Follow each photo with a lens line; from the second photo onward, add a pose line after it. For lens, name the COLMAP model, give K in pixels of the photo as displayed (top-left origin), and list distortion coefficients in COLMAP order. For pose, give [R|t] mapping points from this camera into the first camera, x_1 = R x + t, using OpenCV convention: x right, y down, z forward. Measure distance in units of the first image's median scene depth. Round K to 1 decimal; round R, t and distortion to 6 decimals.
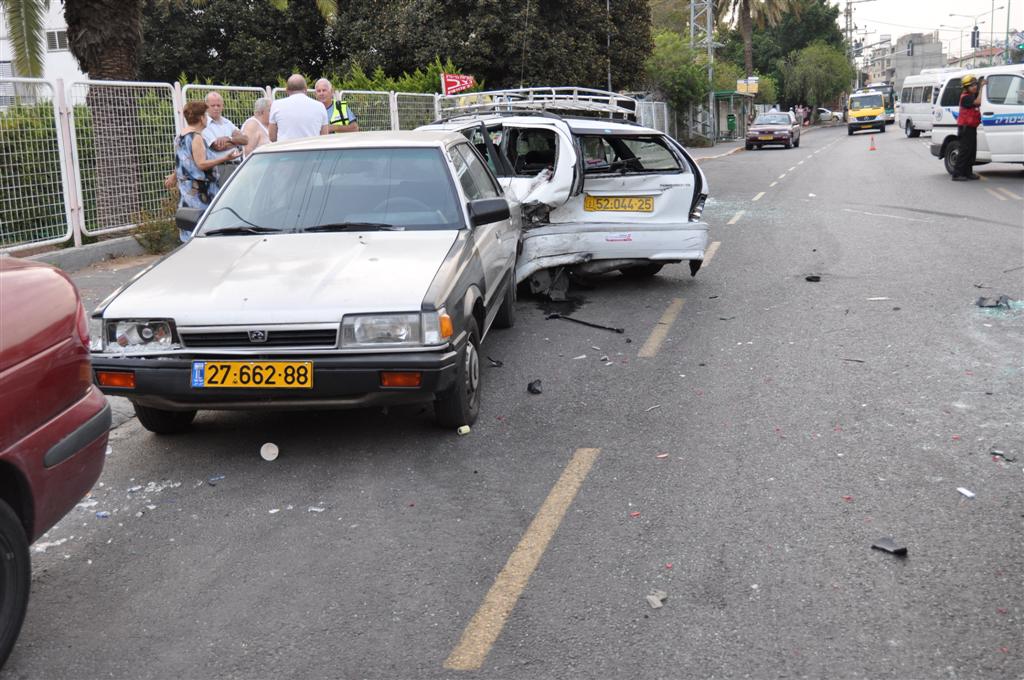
lens RADIAL K [[1117.3, 0, 505.6], [0, 1117.3, 343.7], [0, 0, 1]] dist [-0.037628, 0.277161]
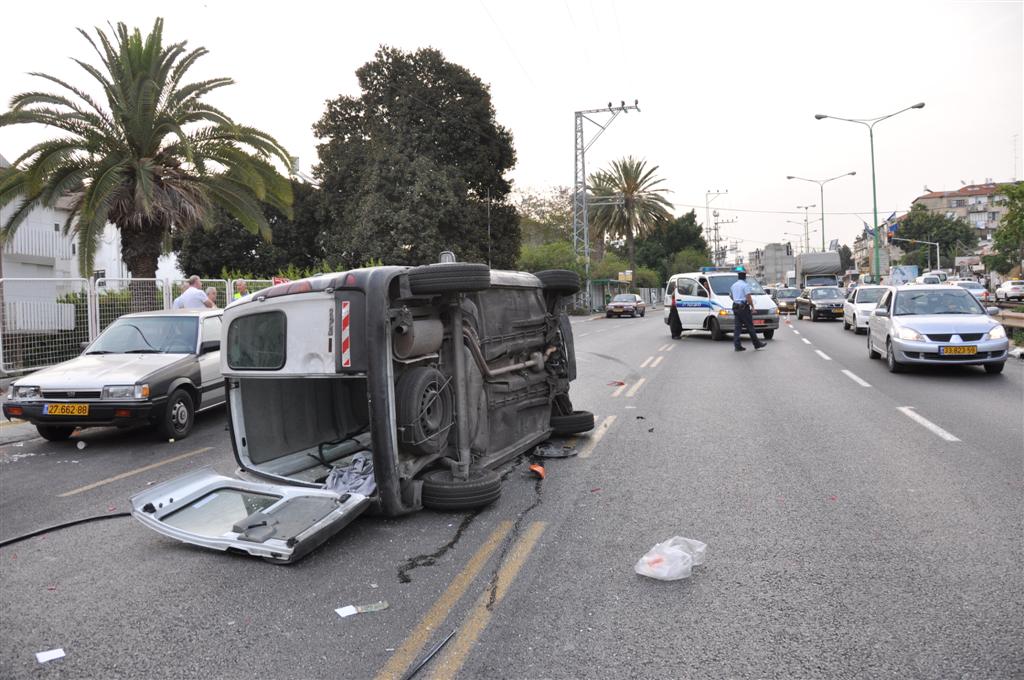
lens RADIAL K [[800.4, 0, 507.9], [0, 800.4, 344.4], [0, 0, 1]] dist [-0.164414, 0.128667]
pose [[0.999876, 0.015678, 0.001345, 0.313040], [-0.015354, 0.990773, -0.134656, 0.042015], [-0.003443, 0.134618, 0.990892, -0.288909]]
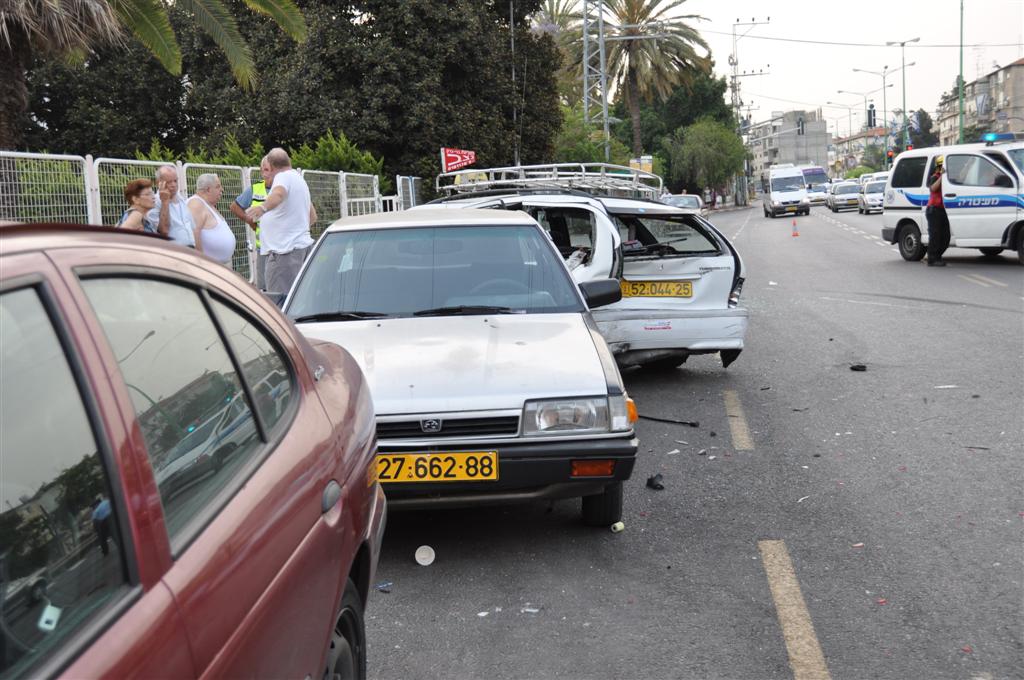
lens RADIAL K [[1308.9, 0, 506.8], [0, 1308.9, 343.3], [0, 0, 1]] dist [0.038394, 0.439226]
pose [[0.991791, -0.012869, 0.127218, -0.129281], [0.024517, 0.995602, -0.090419, 0.010853], [-0.125495, 0.092795, 0.987745, -0.033677]]
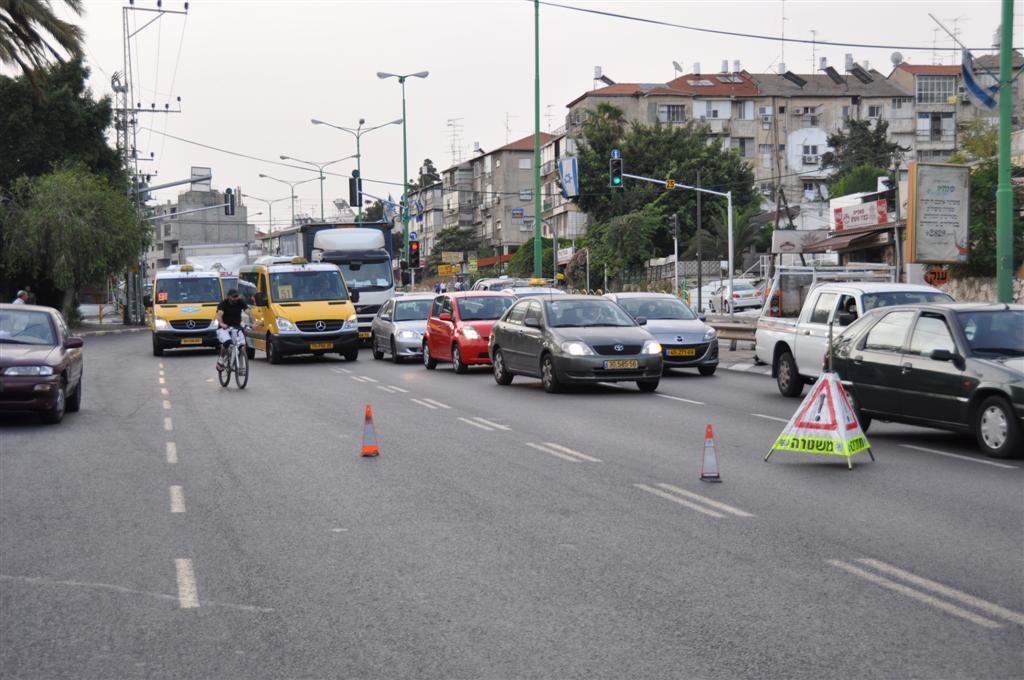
lens RADIAL K [[1763.7, 0, 512.0], [0, 1763.7, 340.0], [0, 0, 1]] dist [0.312598, 0.165927]
pose [[0.866375, 0.038976, 0.497871, 0.446690], [0.051780, 0.984565, -0.167183, -0.418258], [-0.496702, 0.170623, 0.850985, 1.982587]]
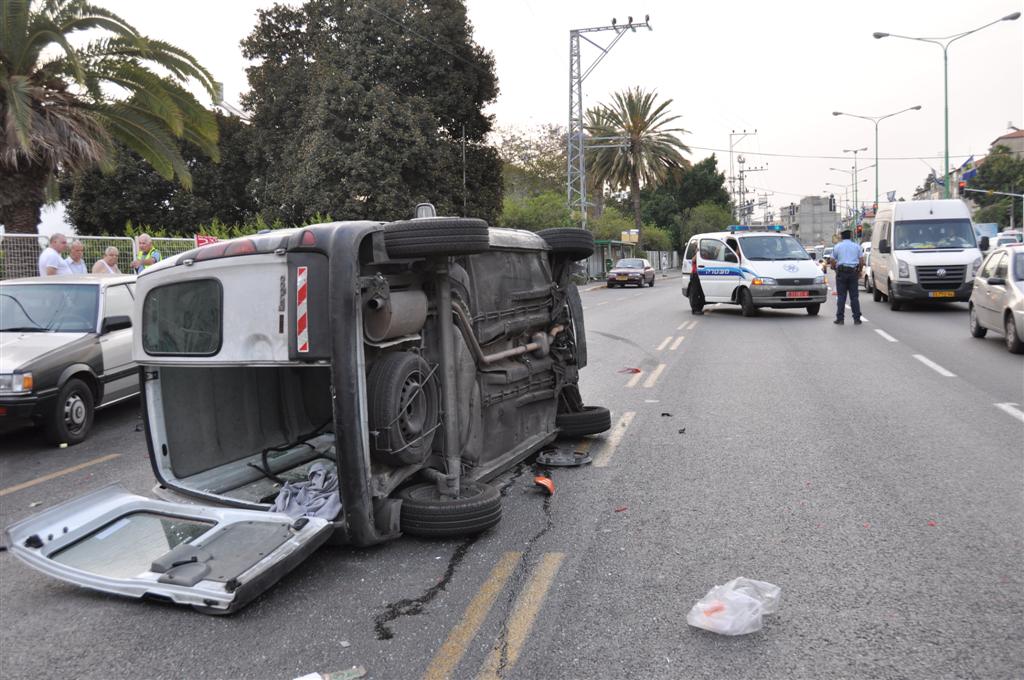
lens RADIAL K [[980.0, 0, 507.7], [0, 980.0, 345.5], [0, 0, 1]] dist [-0.088969, 0.195269]
pose [[0.999454, 0.018324, 0.027489, 0.298994], [-0.015229, 0.993939, -0.108872, 0.037099], [-0.029317, 0.108394, 0.993676, -0.263746]]
